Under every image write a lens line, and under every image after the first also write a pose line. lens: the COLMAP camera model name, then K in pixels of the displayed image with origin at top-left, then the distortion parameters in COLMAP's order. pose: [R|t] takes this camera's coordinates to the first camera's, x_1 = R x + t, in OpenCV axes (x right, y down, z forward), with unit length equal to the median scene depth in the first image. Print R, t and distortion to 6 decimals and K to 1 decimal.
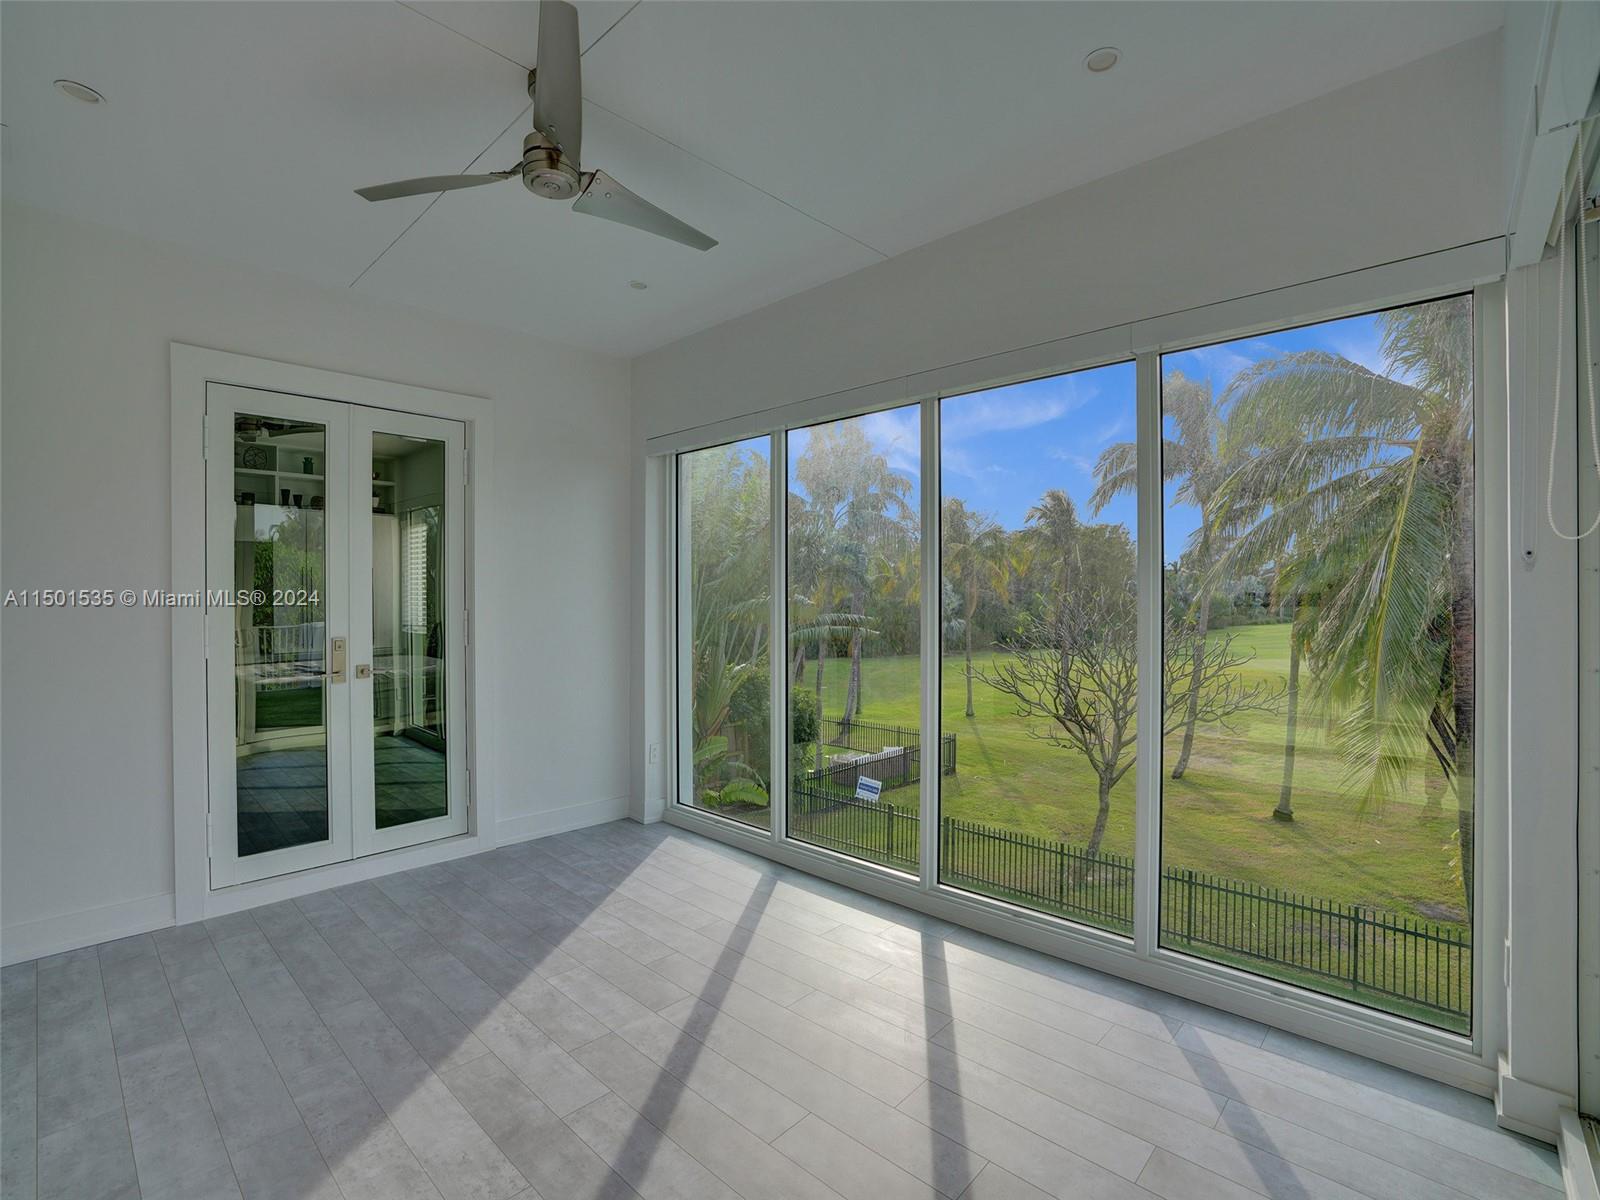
lens RADIAL K [[734.9, 0, 812.9], [0, 734.9, 595.0], [0, 0, 1]] dist [-0.067420, 0.023130]
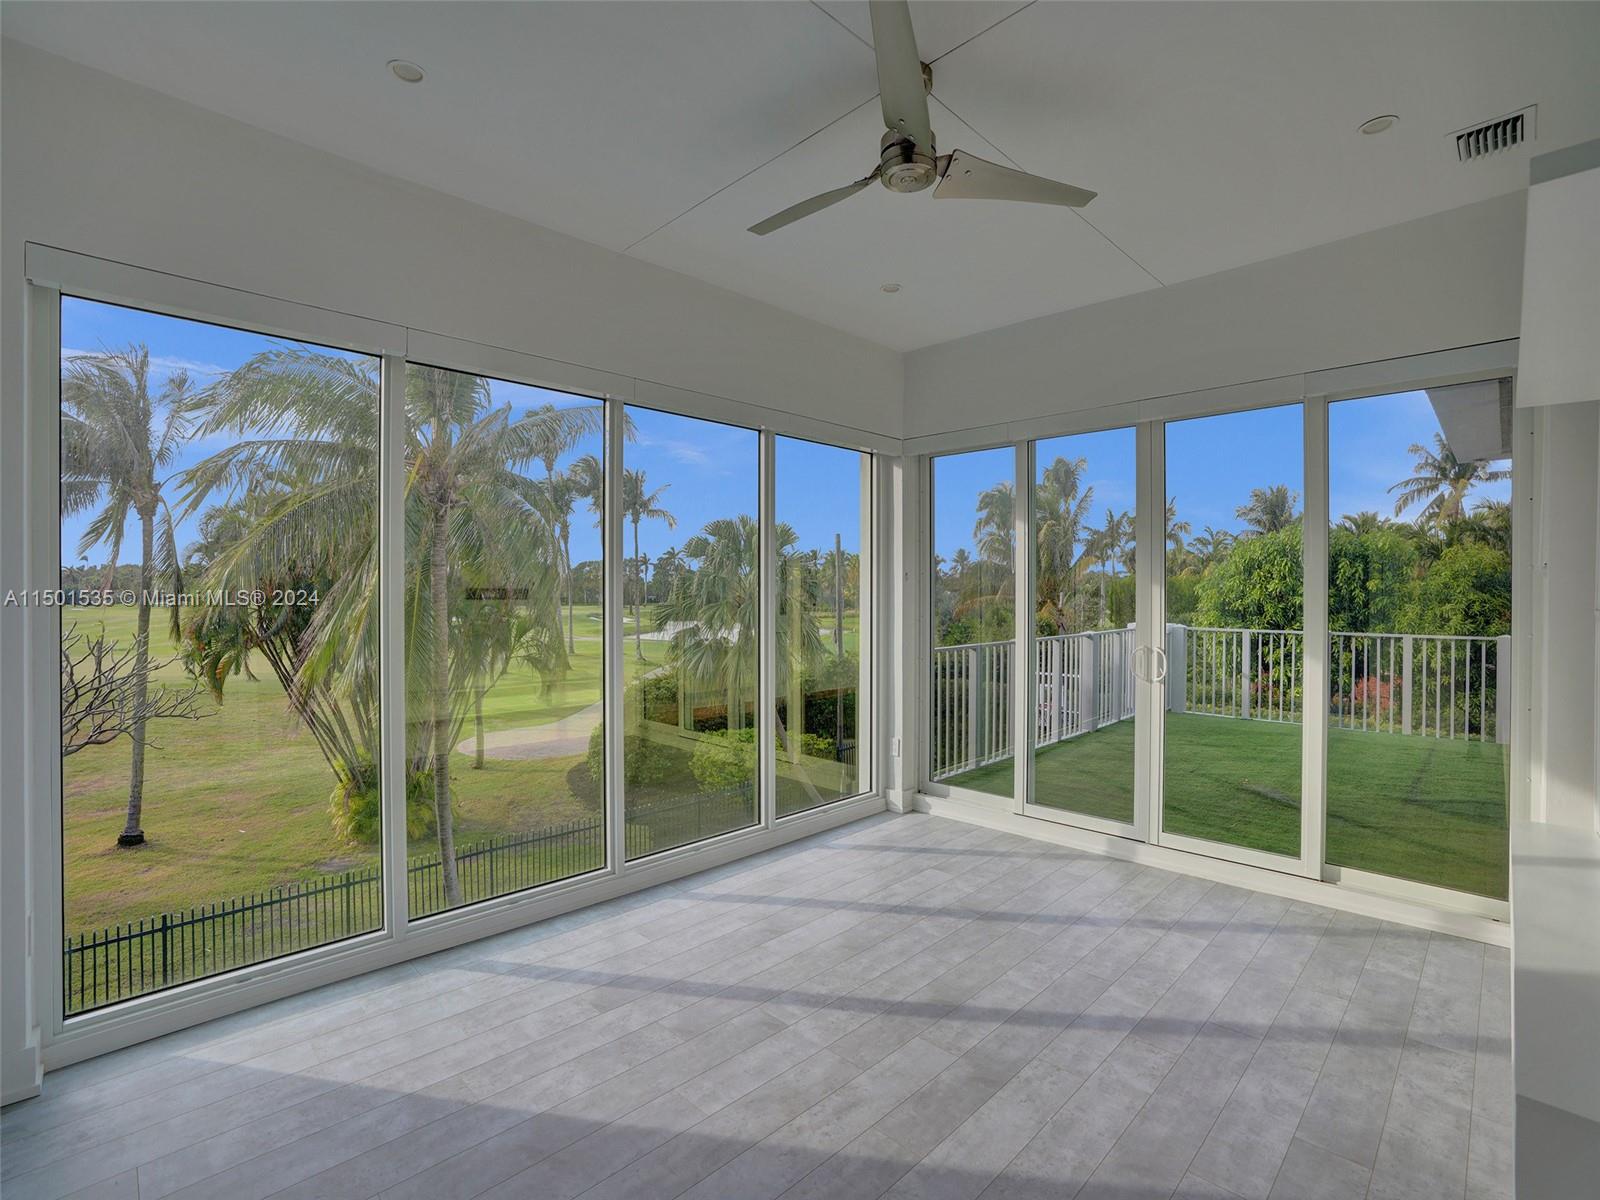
lens RADIAL K [[734.9, 0, 812.9], [0, 734.9, 595.0], [0, 0, 1]] dist [-0.067420, 0.023130]
pose [[0.050740, -0.009194, 0.998670, -0.615411], [-0.001758, 0.999955, 0.009295, 0.001953], [-0.998710, -0.002227, 0.050722, 0.488827]]
